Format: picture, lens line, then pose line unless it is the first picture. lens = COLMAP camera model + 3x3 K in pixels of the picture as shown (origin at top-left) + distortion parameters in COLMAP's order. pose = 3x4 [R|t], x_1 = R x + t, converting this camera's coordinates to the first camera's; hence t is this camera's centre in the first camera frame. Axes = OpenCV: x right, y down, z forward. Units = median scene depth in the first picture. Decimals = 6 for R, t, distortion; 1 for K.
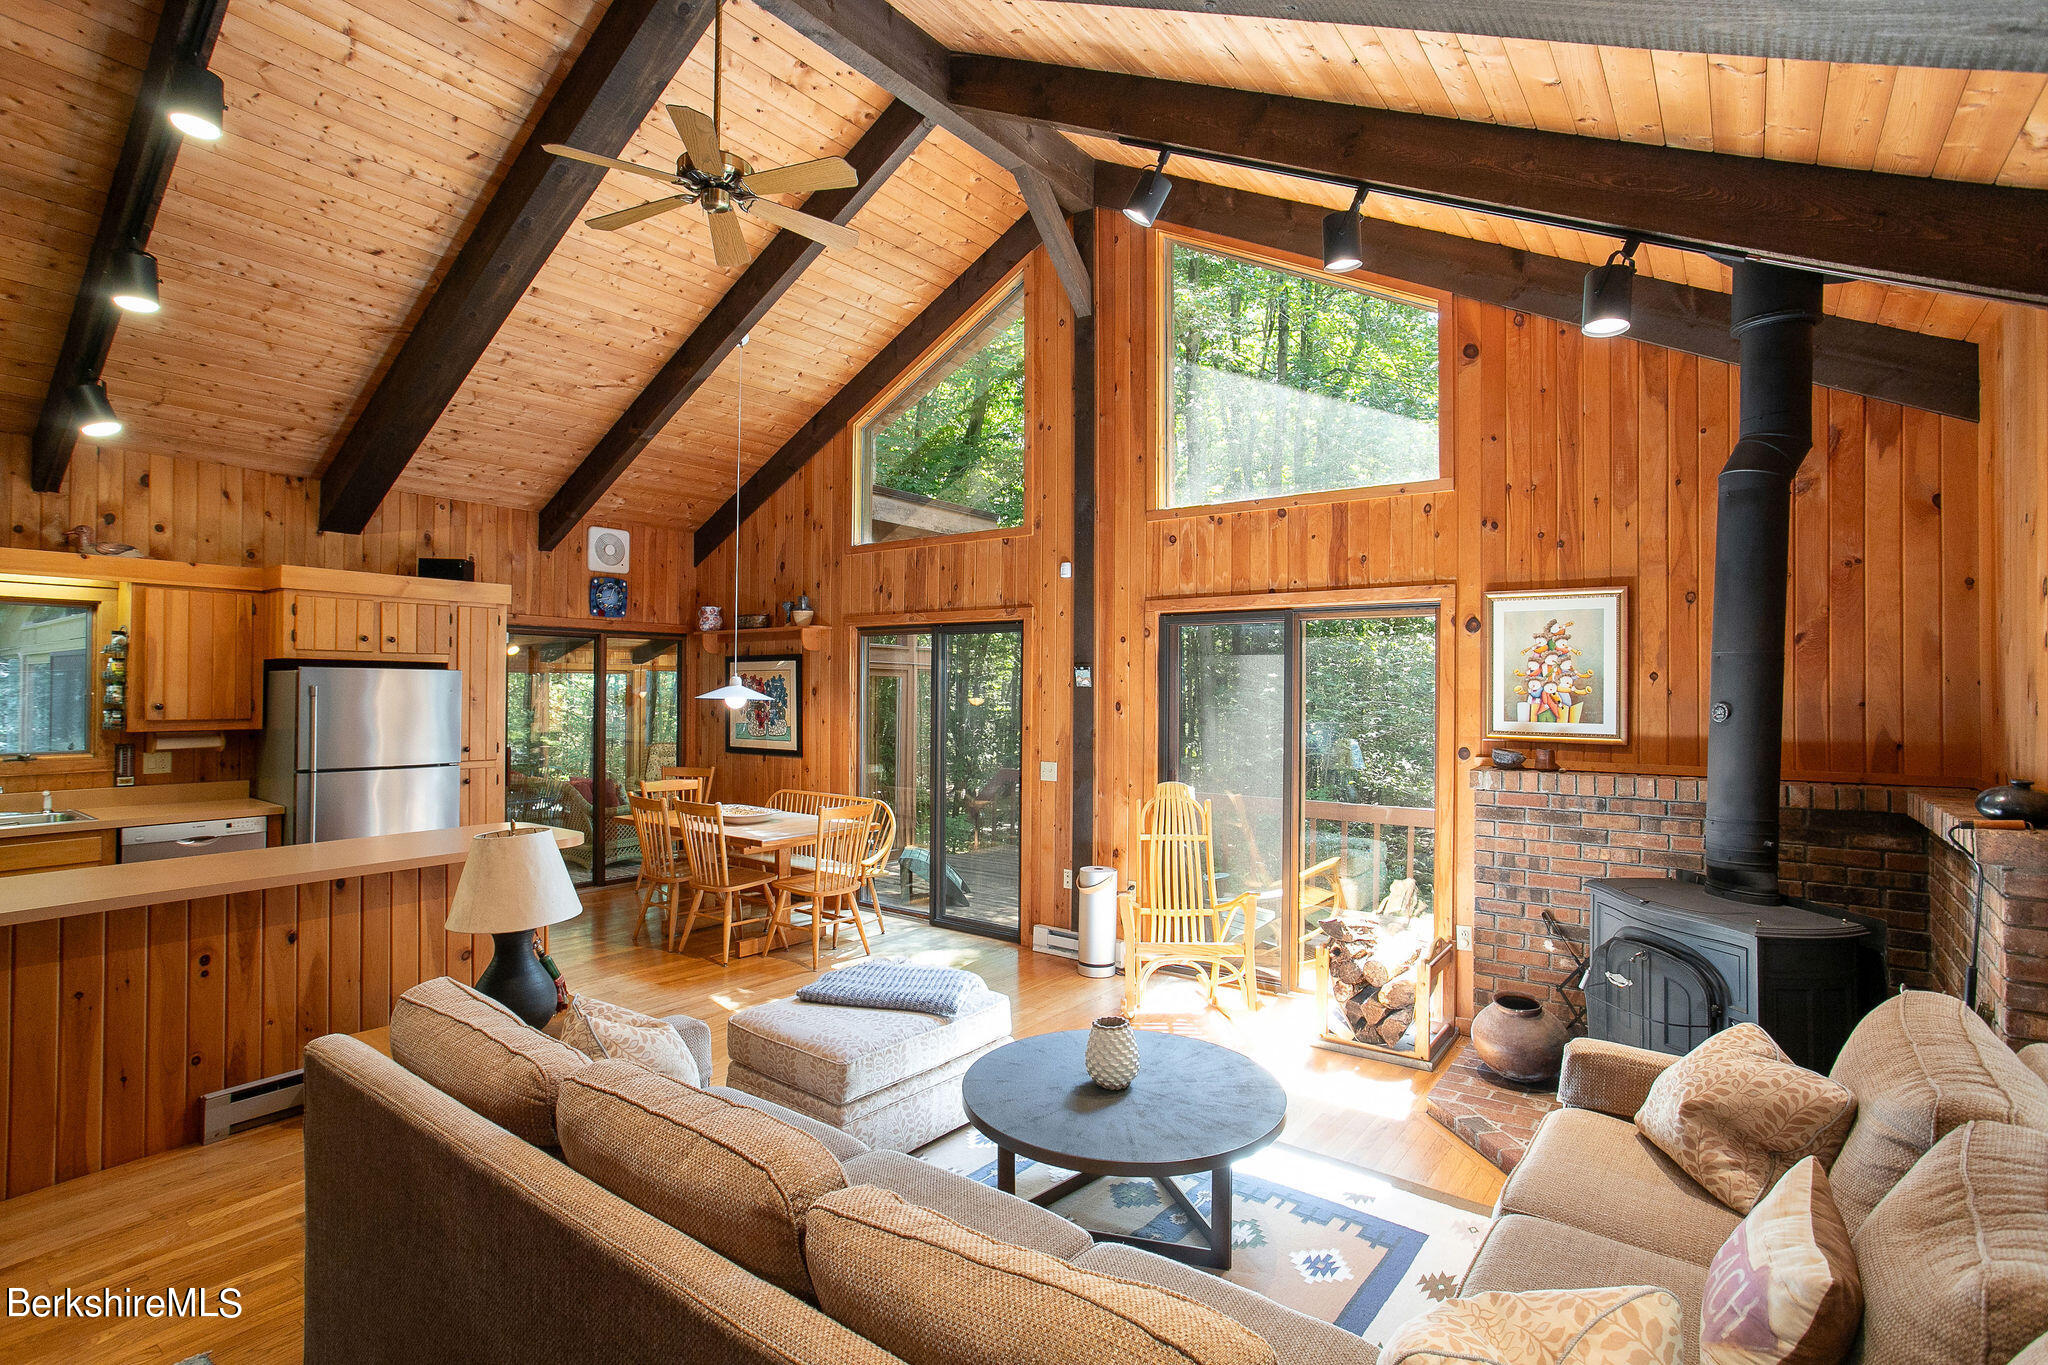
lens RADIAL K [[980.0, 0, 1014.8], [0, 980.0, 679.7], [0, 0, 1]] dist [0.000278, 0.000916]
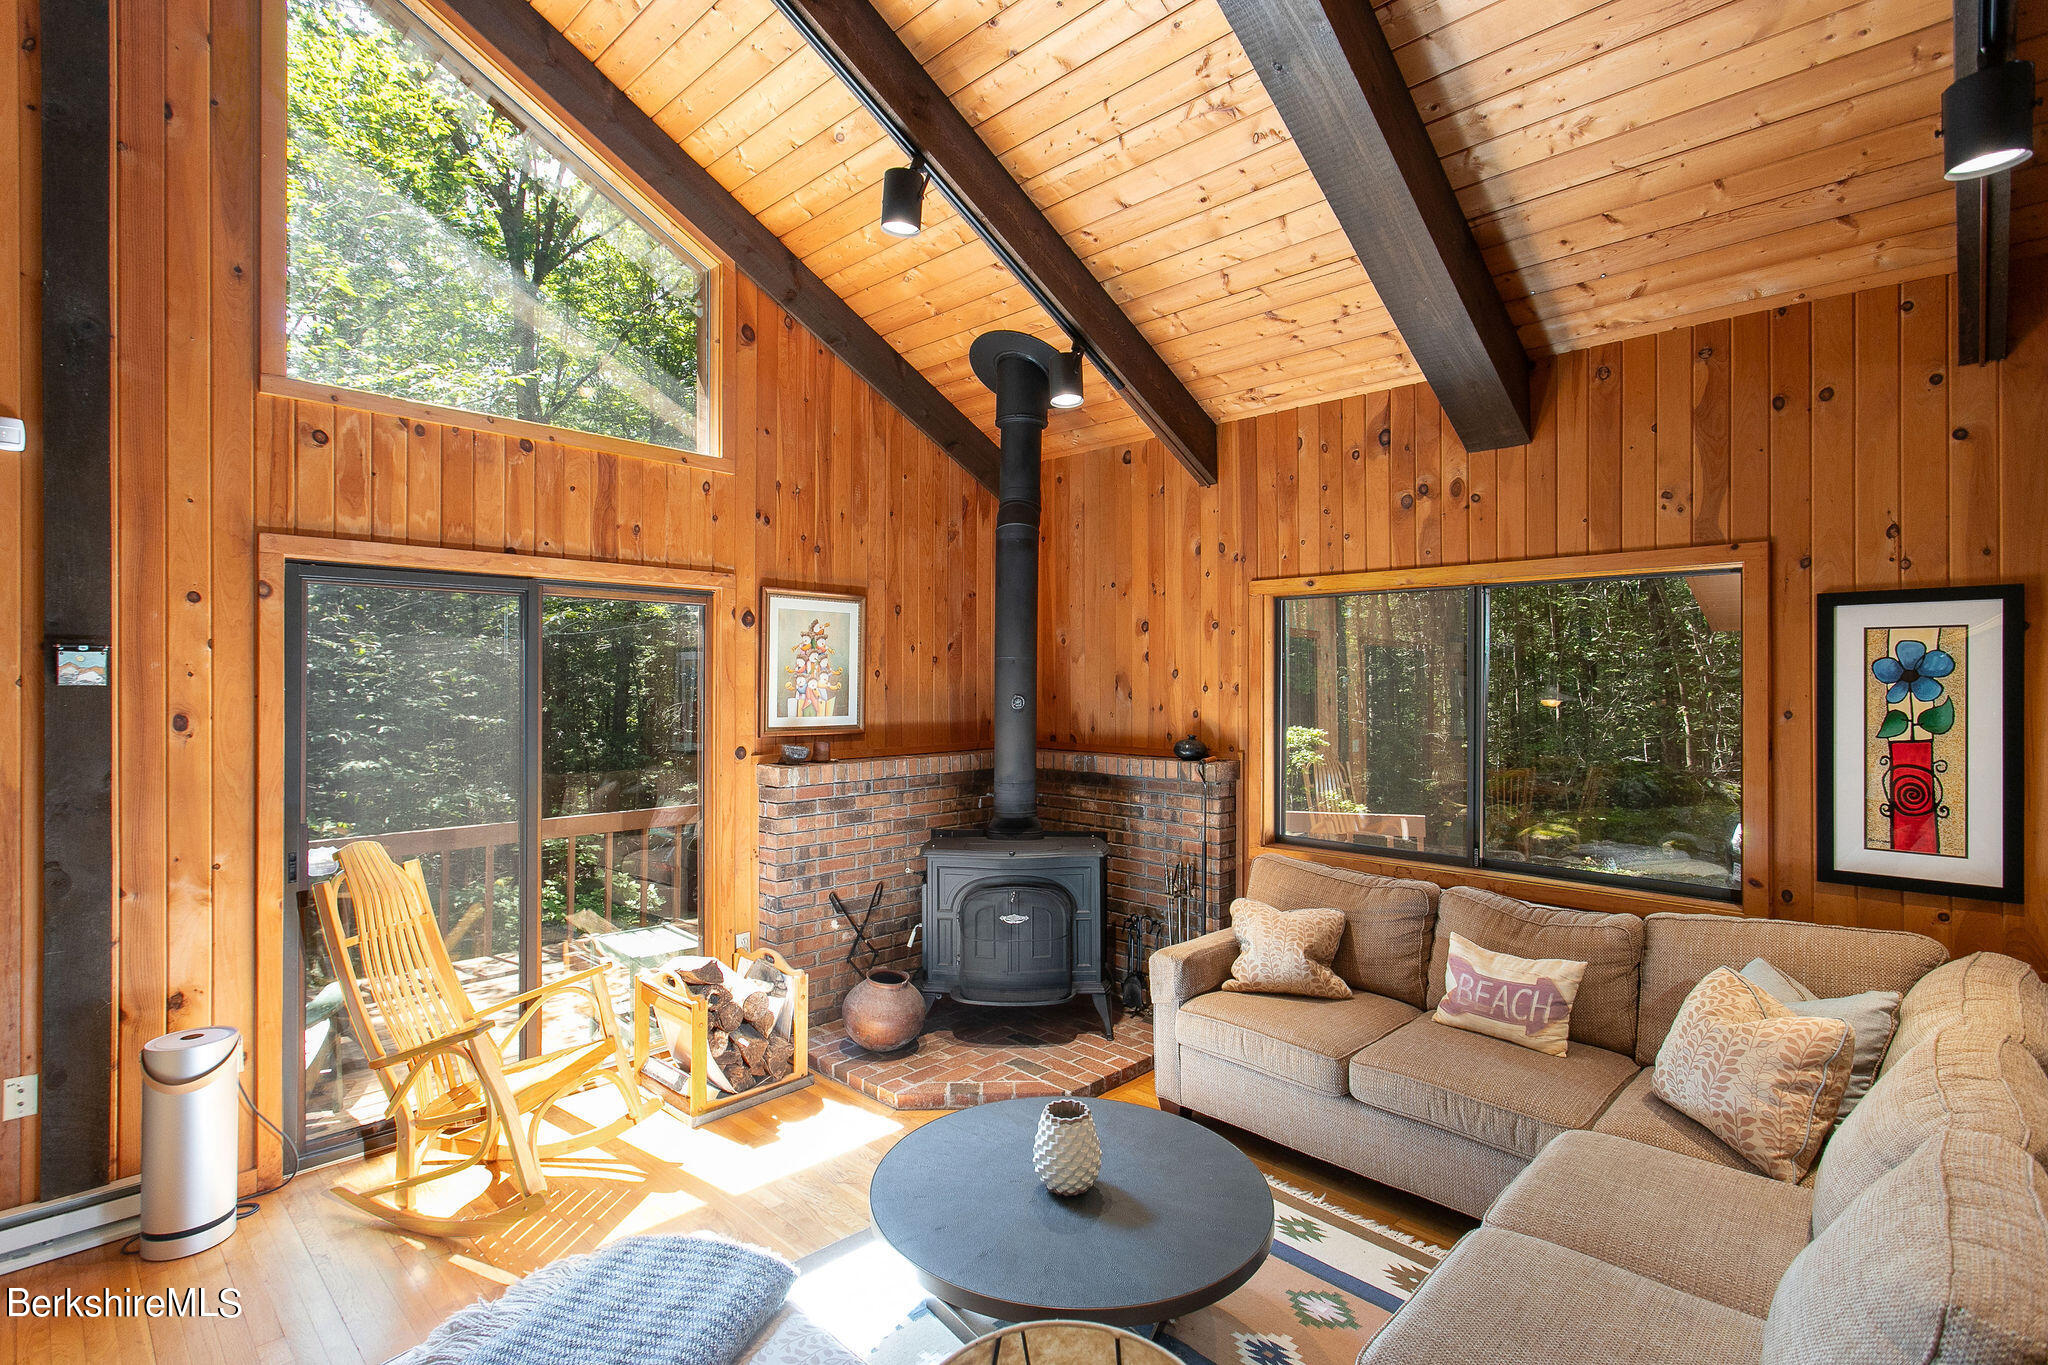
lens RADIAL K [[980.0, 0, 1018.9], [0, 980.0, 678.9], [0, 0, 1]] dist [0.000278, 0.000916]
pose [[0.133750, -0.004538, 0.991005, -0.461346], [-0.011923, 0.999910, 0.006188, -0.006343], [-0.990943, -0.012643, 0.133683, 0.619398]]
